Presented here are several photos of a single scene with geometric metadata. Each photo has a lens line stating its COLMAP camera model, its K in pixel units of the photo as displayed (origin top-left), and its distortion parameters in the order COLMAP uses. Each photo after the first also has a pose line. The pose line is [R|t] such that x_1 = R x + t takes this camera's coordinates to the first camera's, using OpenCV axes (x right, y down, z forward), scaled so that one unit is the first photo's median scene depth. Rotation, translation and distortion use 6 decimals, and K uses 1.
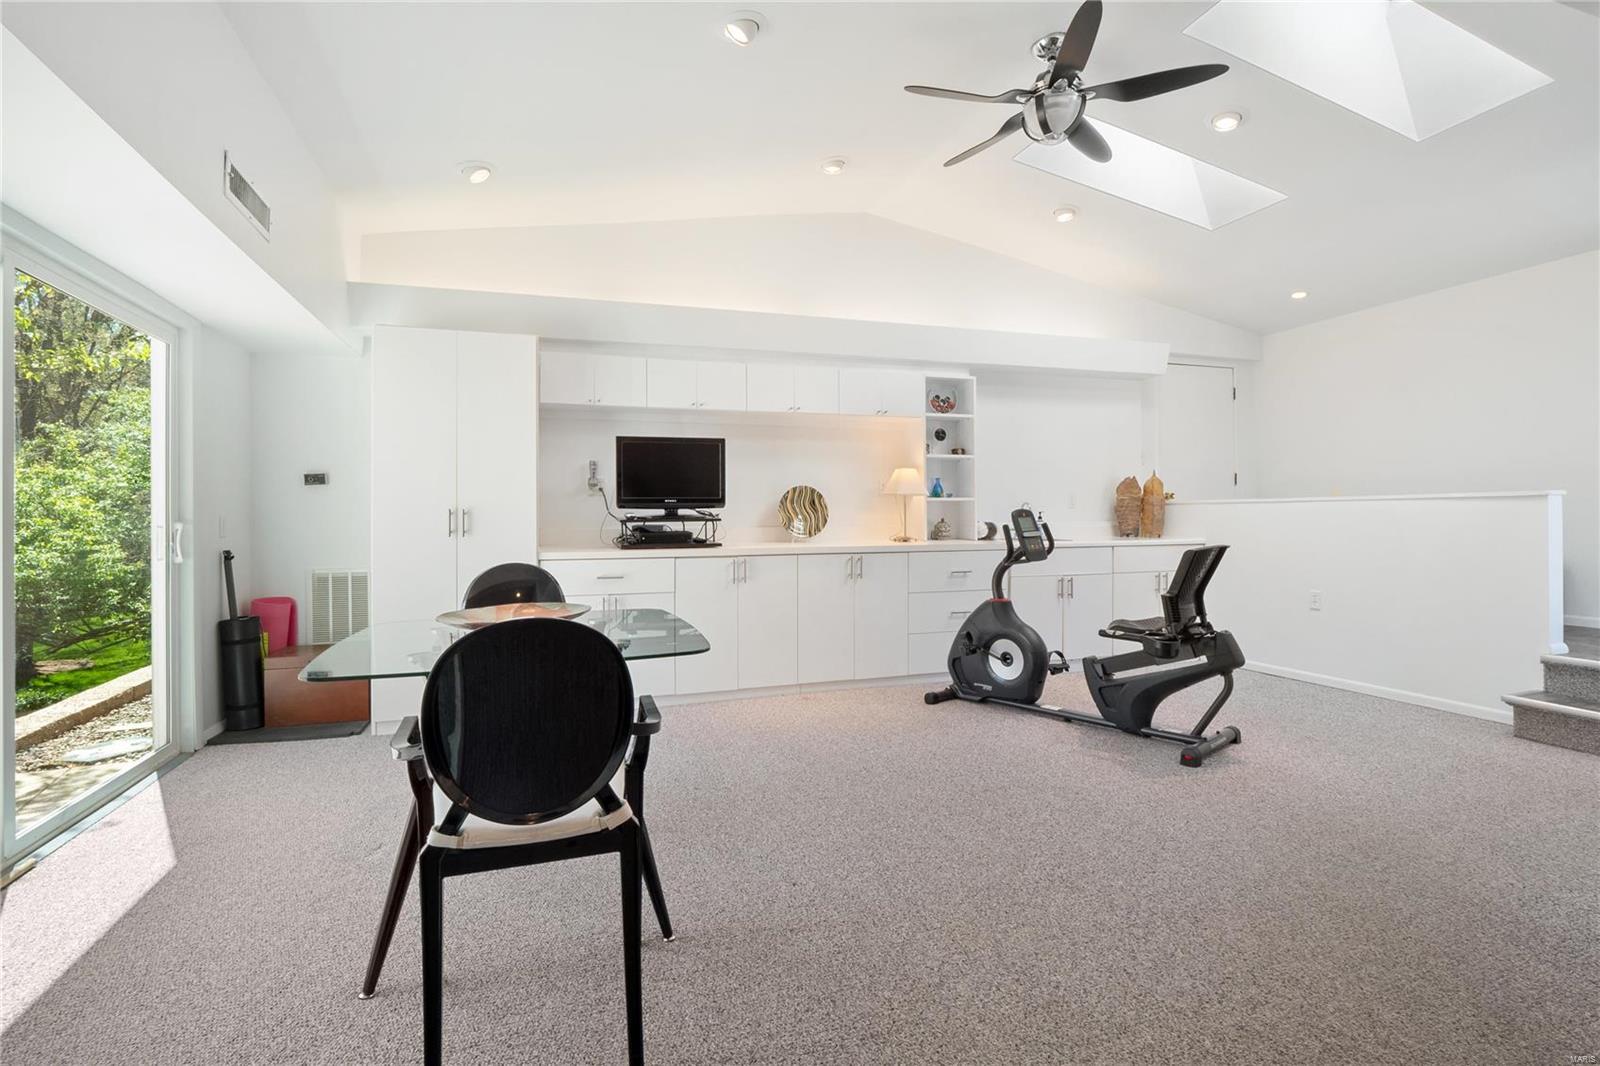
lens RADIAL K [[746.8, 0, 799.3], [0, 746.8, 519.7], [0, 0, 1]] dist [-0.005770, -0.001236]
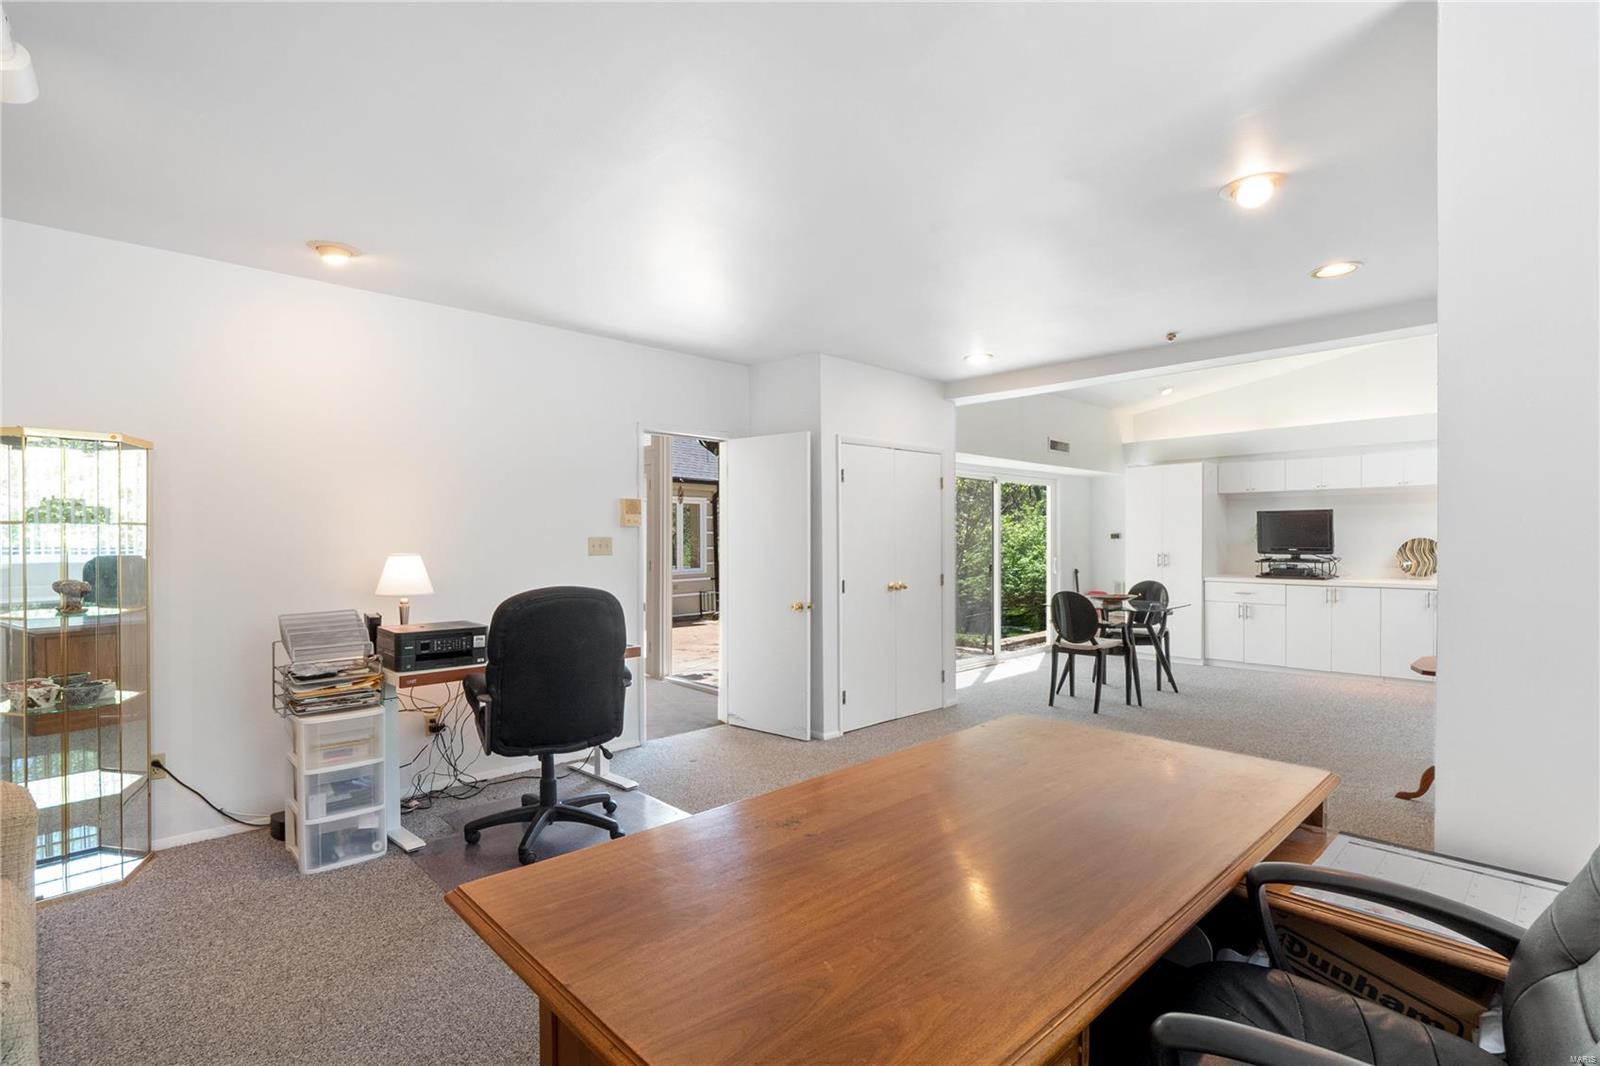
lens RADIAL K [[746.8, 0, 799.7], [0, 746.8, 535.0], [0, 0, 1]] dist [-0.005770, -0.001236]
pose [[0.410778, 0.002095, -0.911733, 0.851545], [-0.002375, 0.999996, 0.001228, -0.055551], [0.911732, 0.001661, 0.410782, -0.631624]]
